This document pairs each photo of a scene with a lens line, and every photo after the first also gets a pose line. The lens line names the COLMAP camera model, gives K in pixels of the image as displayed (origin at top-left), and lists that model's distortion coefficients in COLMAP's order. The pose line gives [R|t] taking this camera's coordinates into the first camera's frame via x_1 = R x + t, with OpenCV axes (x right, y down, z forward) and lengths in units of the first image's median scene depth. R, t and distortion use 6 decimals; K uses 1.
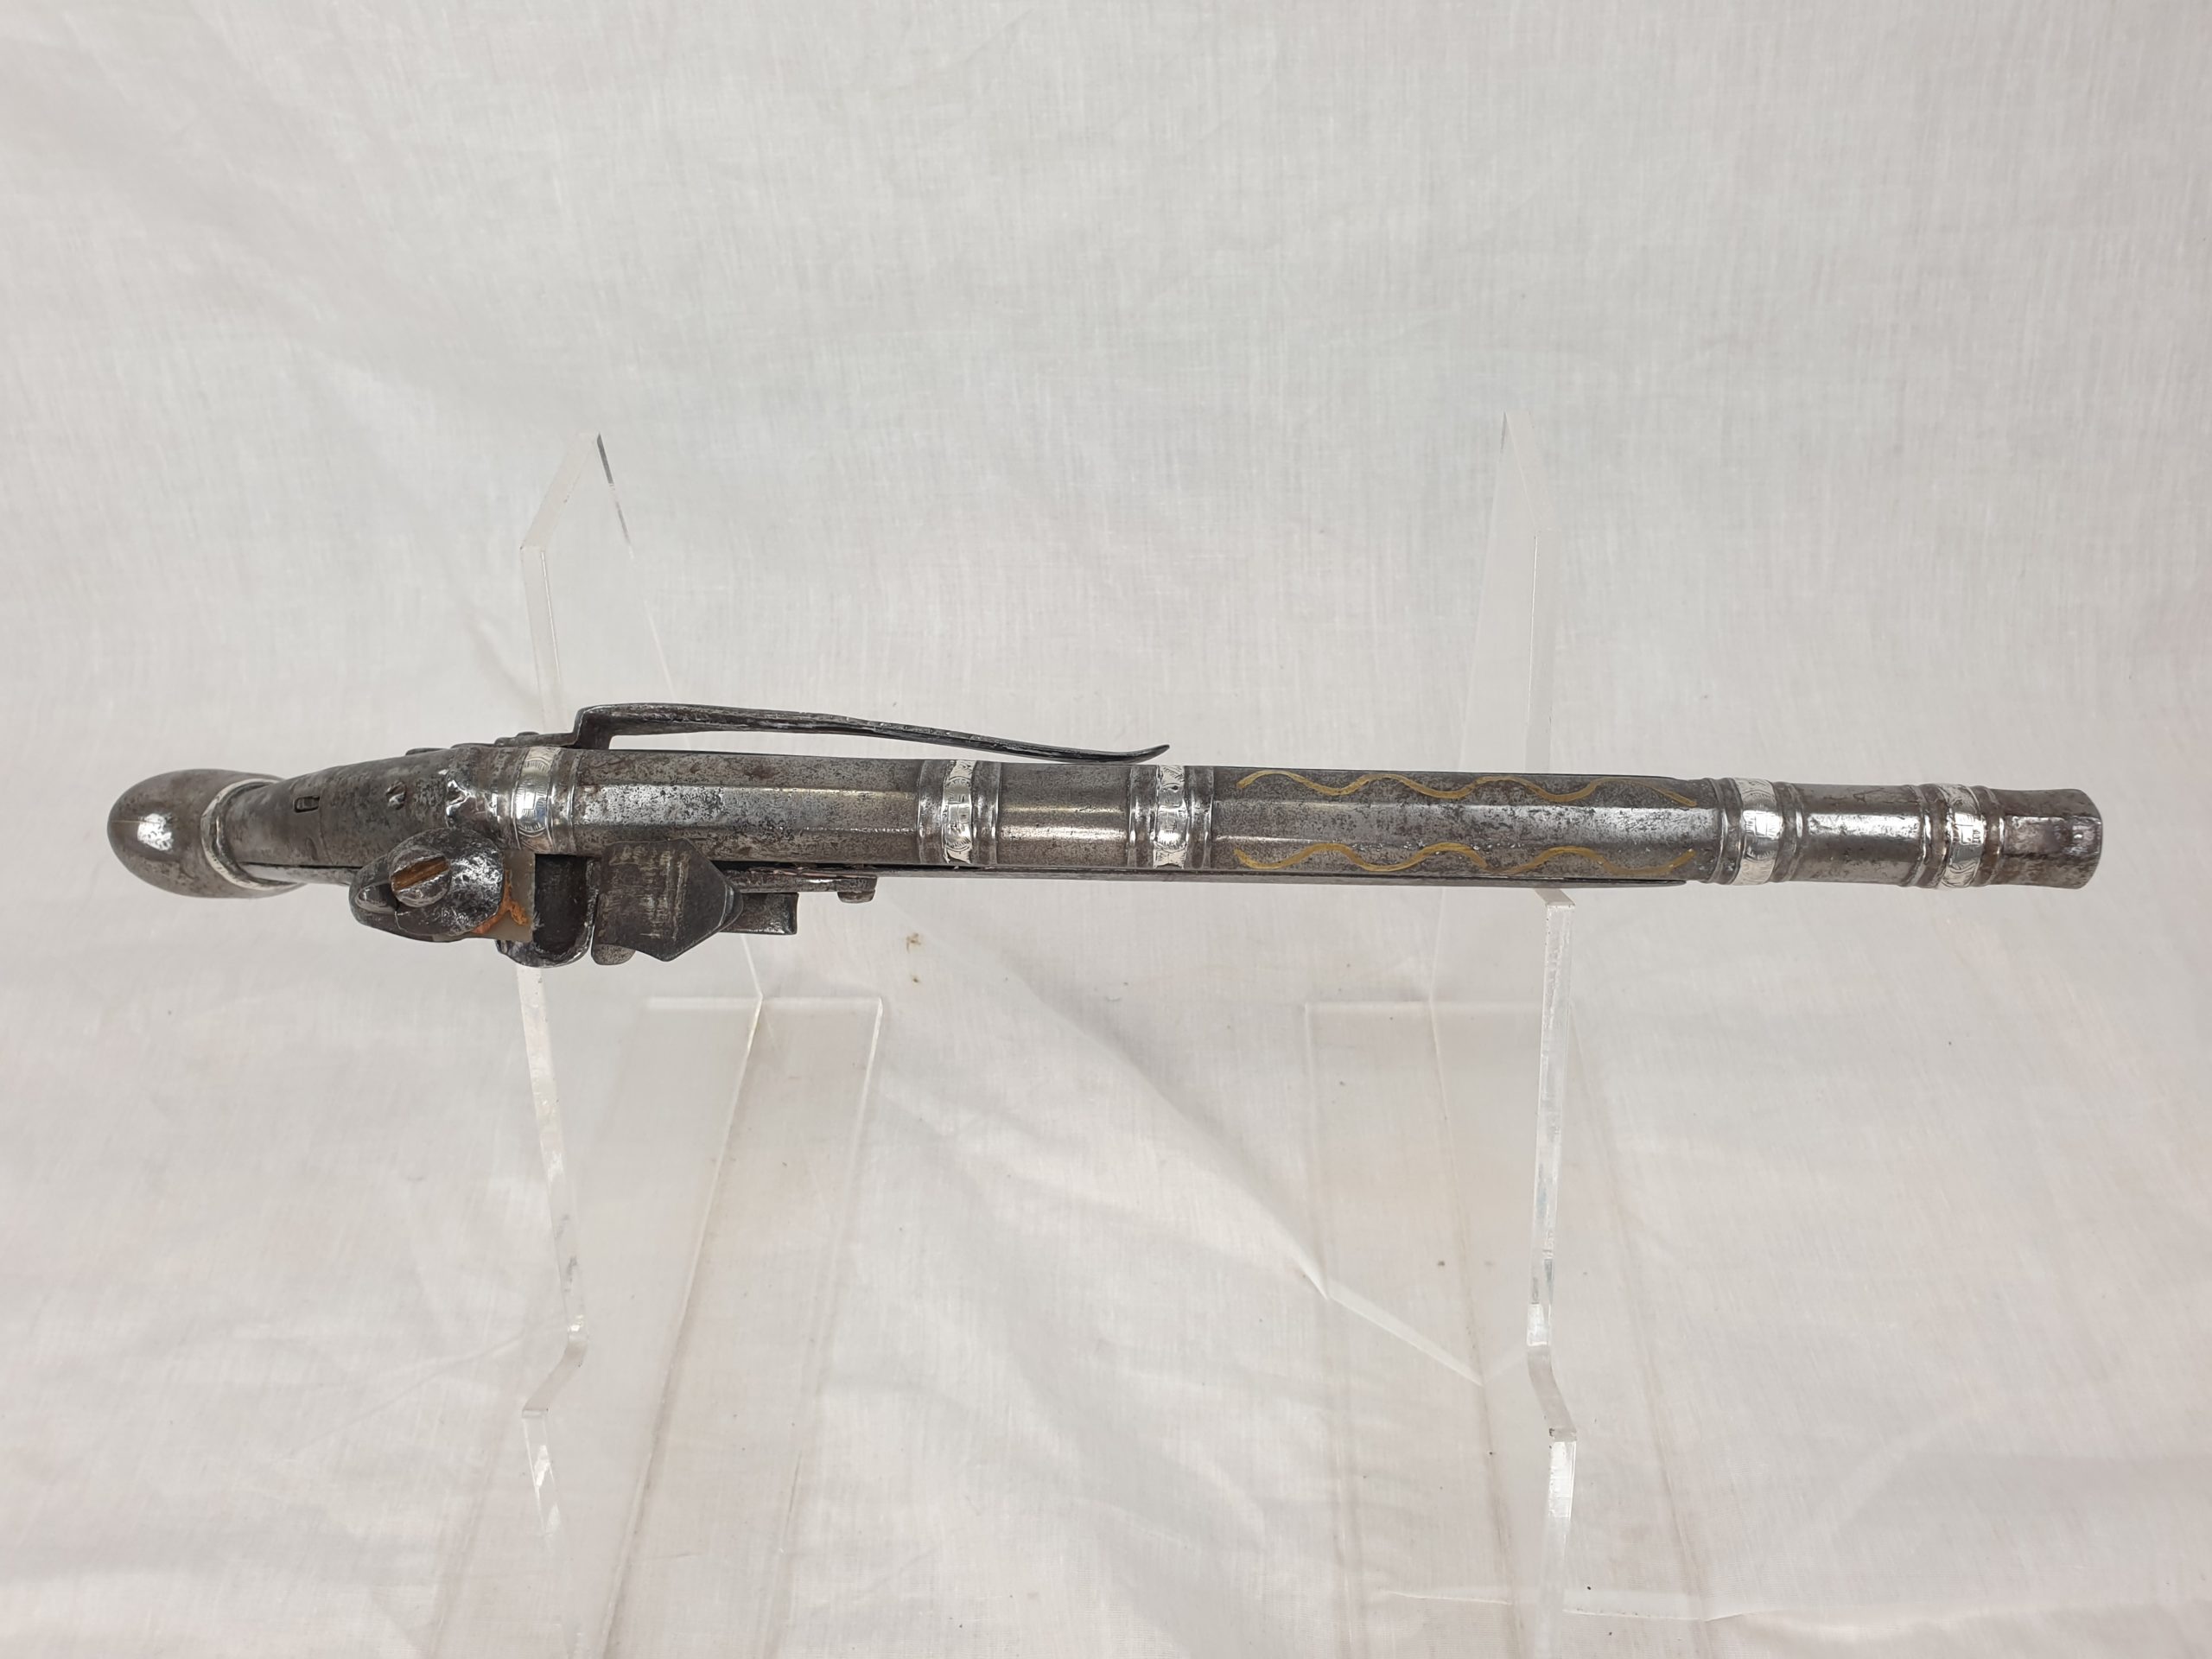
lens RADIAL K [[1838.7, 0, 1111.8], [0, 1838.7, 832.1], [0, 0, 1]] dist [-0.028563, 0.024394]
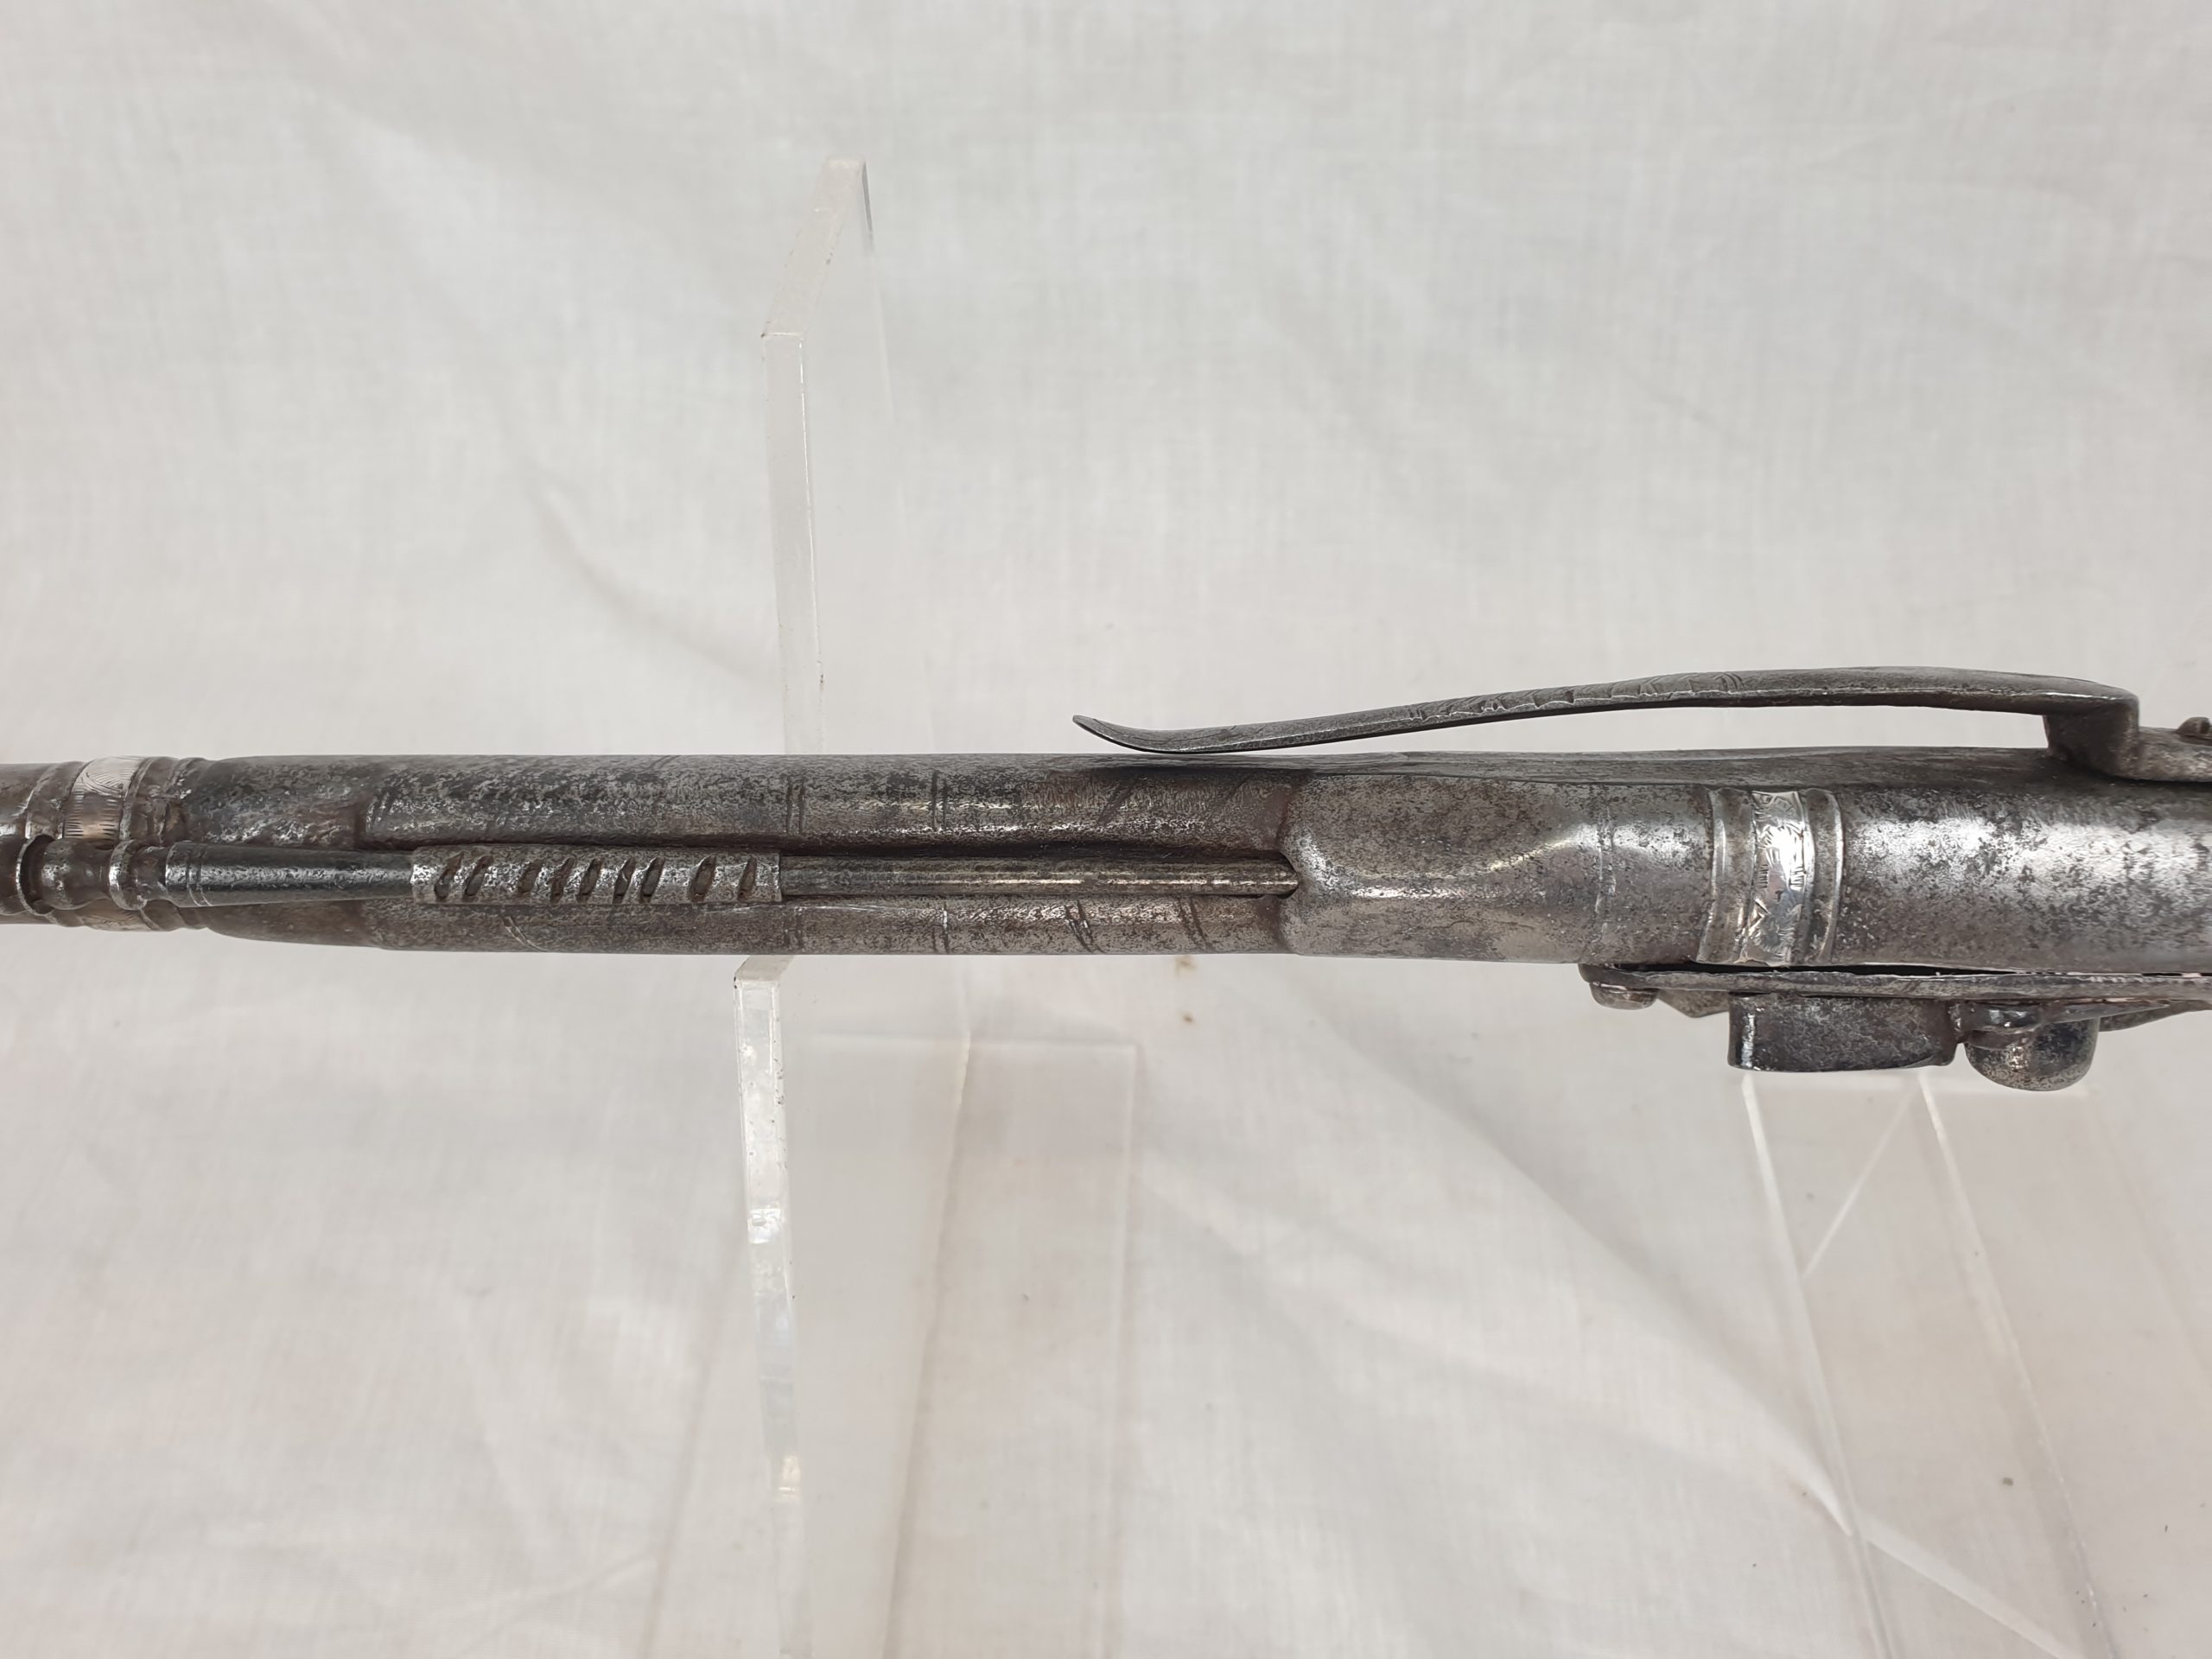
lens RADIAL K [[1838.7, 0, 1110.7], [0, 1838.7, 823.3], [0, 0, 1]] dist [-0.028563, 0.024394]
pose [[0.998571, 0.040008, 0.035433, -0.162339], [-0.041297, 0.998482, 0.036448, -0.019583], [-0.033921, -0.037859, 0.998707, 0.291558]]
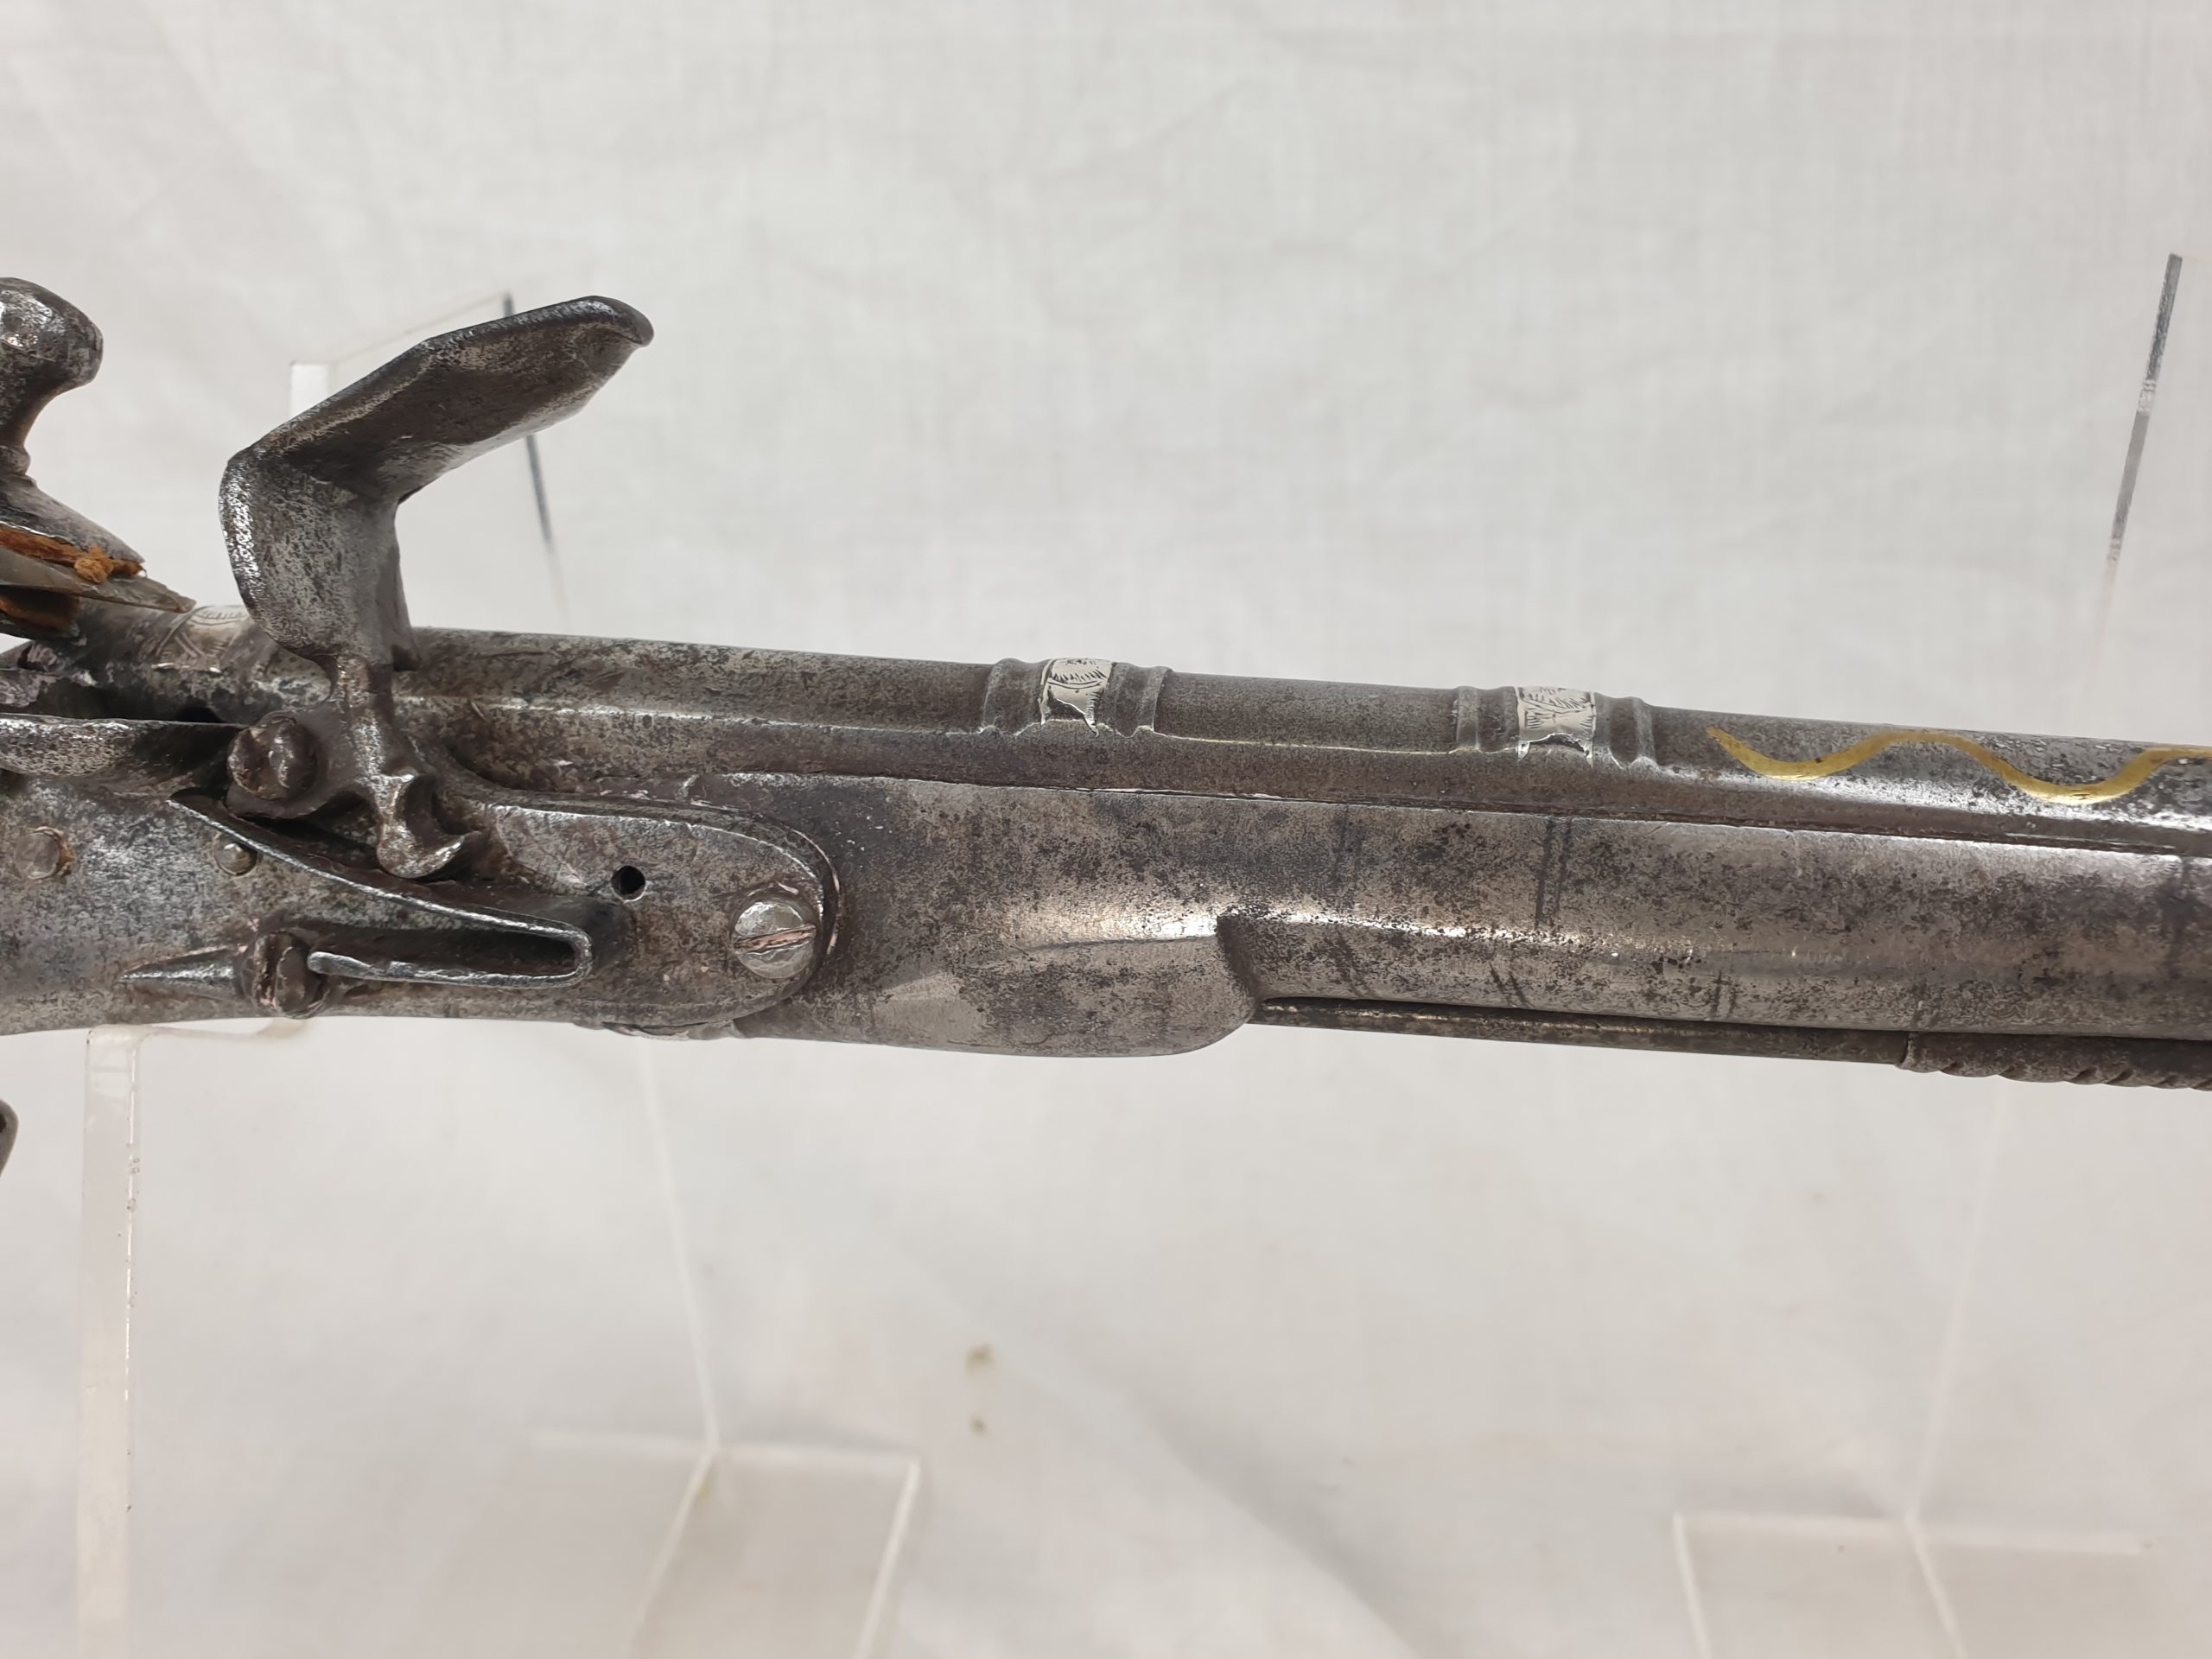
lens RADIAL K [[1838.7, 0, 1118.6], [0, 1838.7, 806.6], [0, 0, 1]] dist [-0.028563, 0.024394]
pose [[0.996907, 0.041870, -0.066506, -0.034071], [-0.061358, 0.943459, -0.325762, 0.081346], [0.049106, 0.328835, 0.943110, 0.386261]]
